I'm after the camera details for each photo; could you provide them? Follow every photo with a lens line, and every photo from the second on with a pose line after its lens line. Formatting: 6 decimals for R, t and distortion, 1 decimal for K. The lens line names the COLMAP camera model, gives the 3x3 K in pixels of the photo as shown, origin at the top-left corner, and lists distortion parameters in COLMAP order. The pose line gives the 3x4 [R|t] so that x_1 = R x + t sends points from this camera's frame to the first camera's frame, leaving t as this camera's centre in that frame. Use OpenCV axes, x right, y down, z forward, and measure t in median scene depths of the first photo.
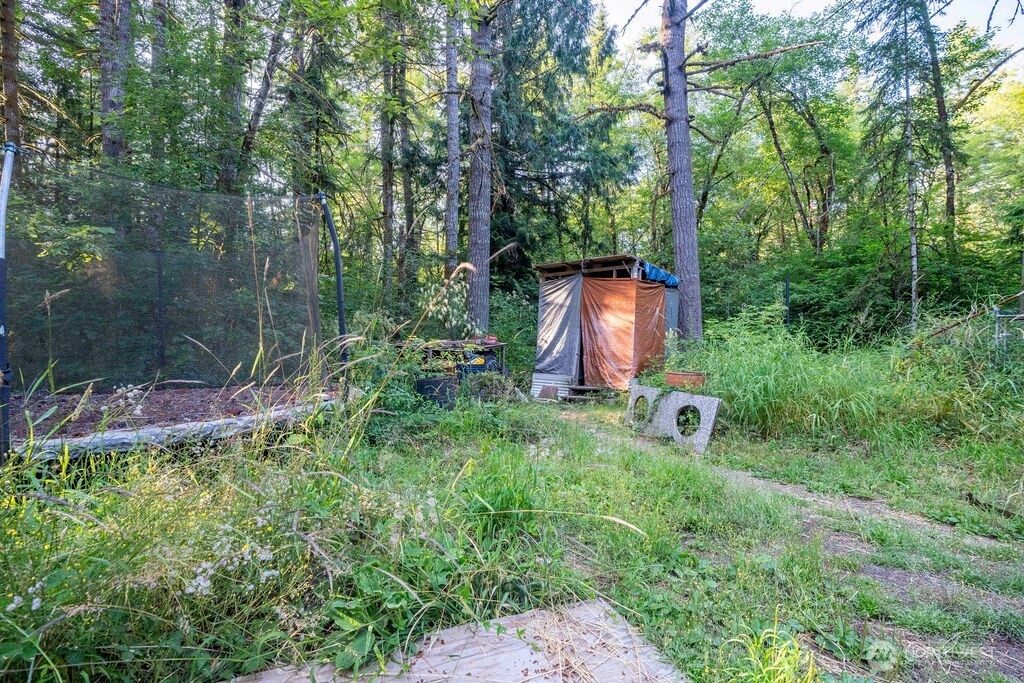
lens RADIAL K [[521.6, 0, 512.0], [0, 521.6, 341.5], [0, 0, 1]] dist [-0.033025, 0.039002]
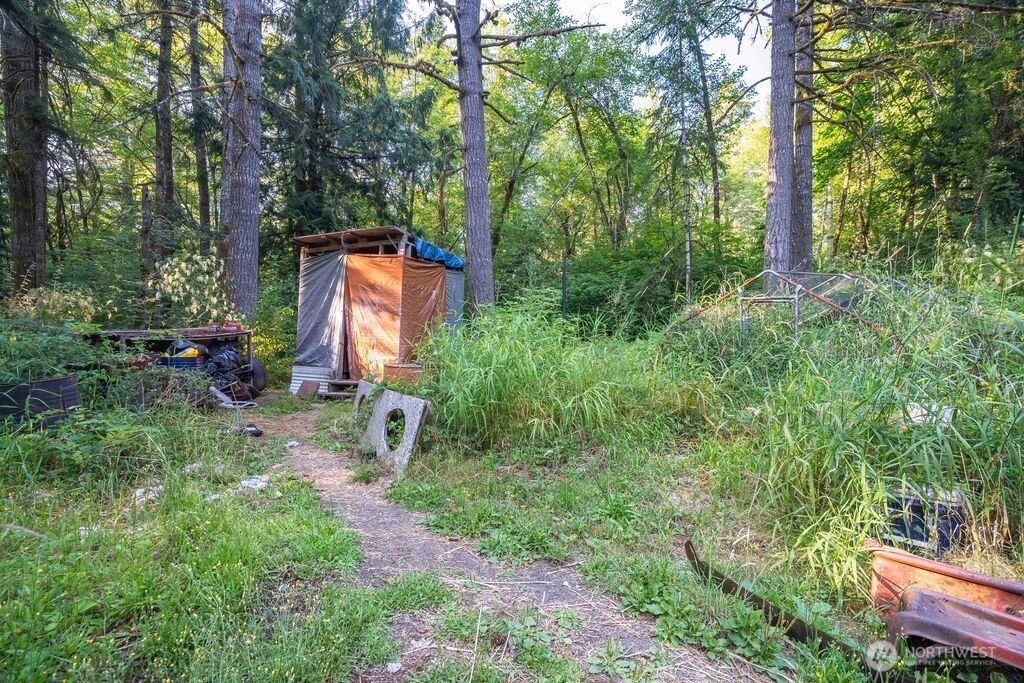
lens RADIAL K [[469.0, 0, 512.0], [0, 469.0, 341.5], [0, 0, 1]] dist [-0.003334, -0.000132]
pose [[0.962613, -0.006072, 0.270812, 0.158350], [0.001341, 0.999843, 0.017653, 0.007323], [-0.270877, -0.016630, 0.962470, 0.154908]]
